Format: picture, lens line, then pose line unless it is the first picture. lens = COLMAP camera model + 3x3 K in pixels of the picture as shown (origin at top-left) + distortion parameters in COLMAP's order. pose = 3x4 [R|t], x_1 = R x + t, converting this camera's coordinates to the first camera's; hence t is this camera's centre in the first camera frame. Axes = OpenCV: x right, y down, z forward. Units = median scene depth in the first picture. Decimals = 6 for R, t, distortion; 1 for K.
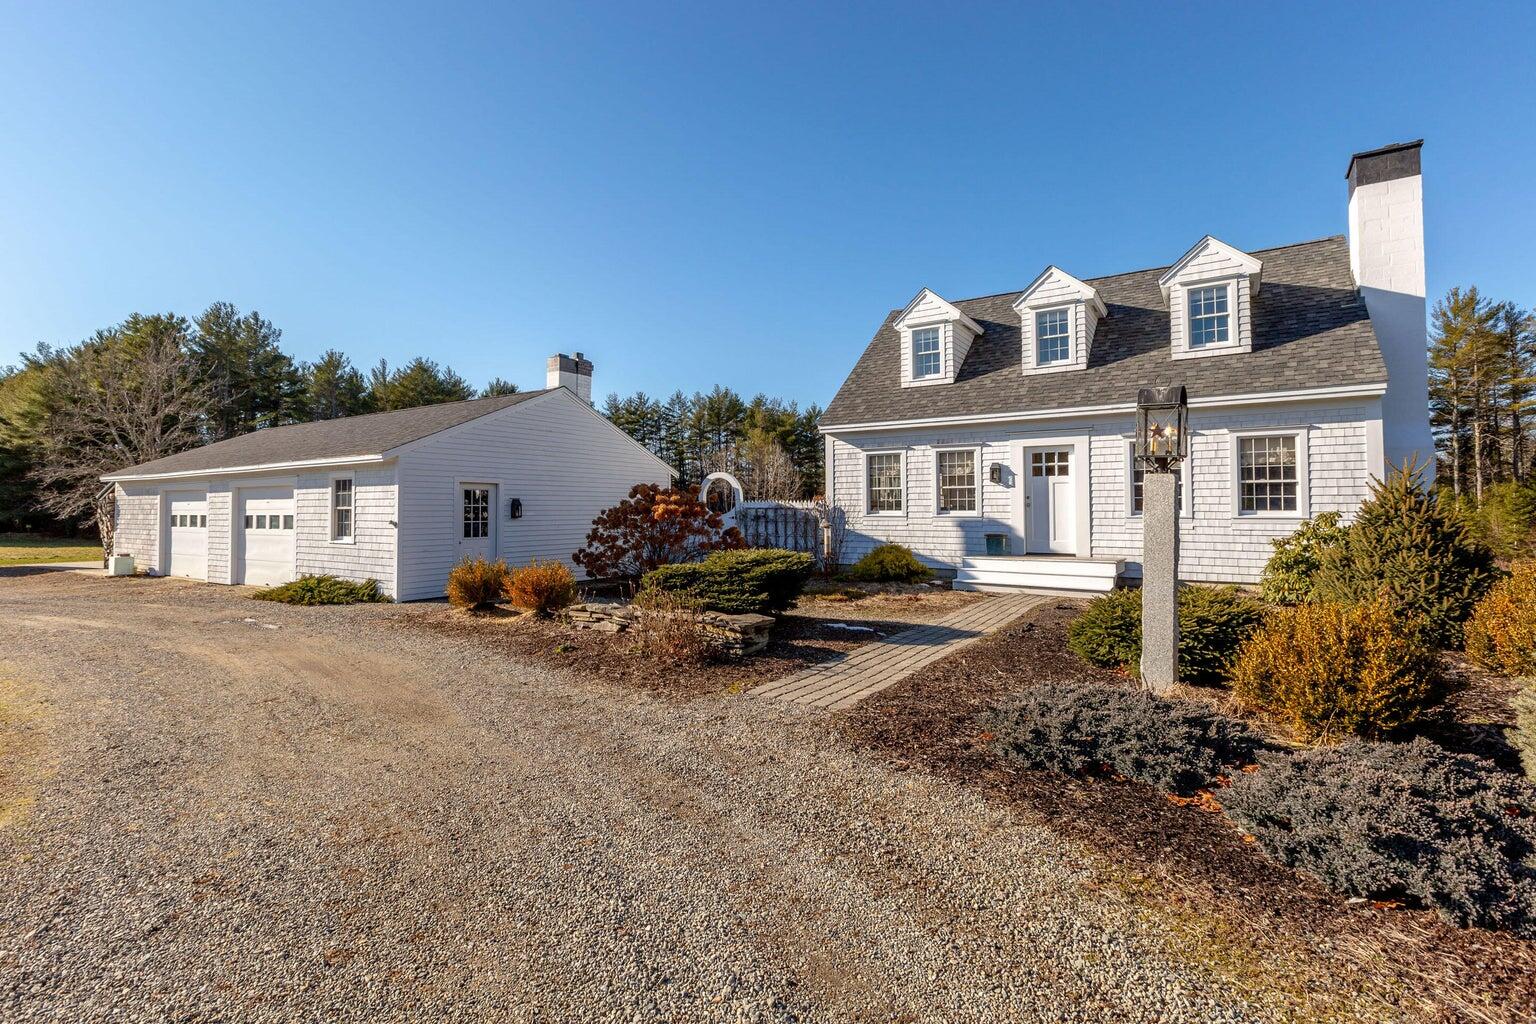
lens RADIAL K [[709.4, 0, 768.0], [0, 709.4, 512.0], [0, 0, 1]] dist [-0.000220, 0.000033]
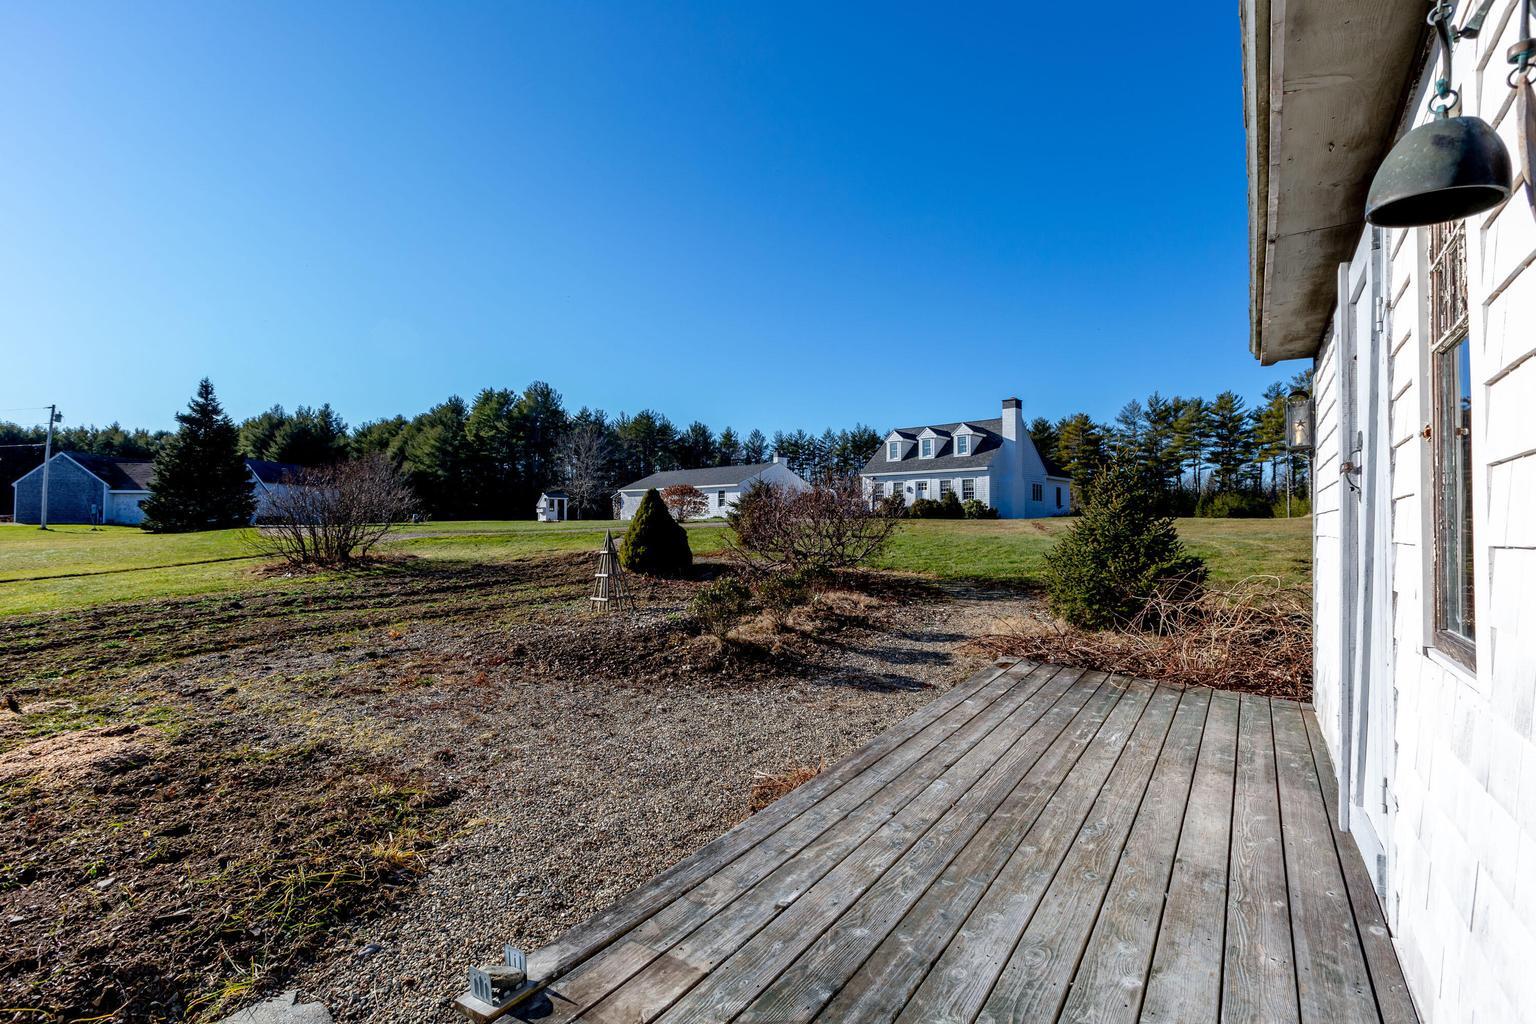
lens RADIAL K [[709.4, 0, 768.0], [0, 709.4, 512.0], [0, 0, 1]] dist [-0.000220, 0.000033]
pose [[0.976102, 0.009236, -0.217117, 0.058476], [-0.015190, 0.999553, -0.025769, 0.021384], [0.216782, 0.028451, 0.975805, -0.347302]]
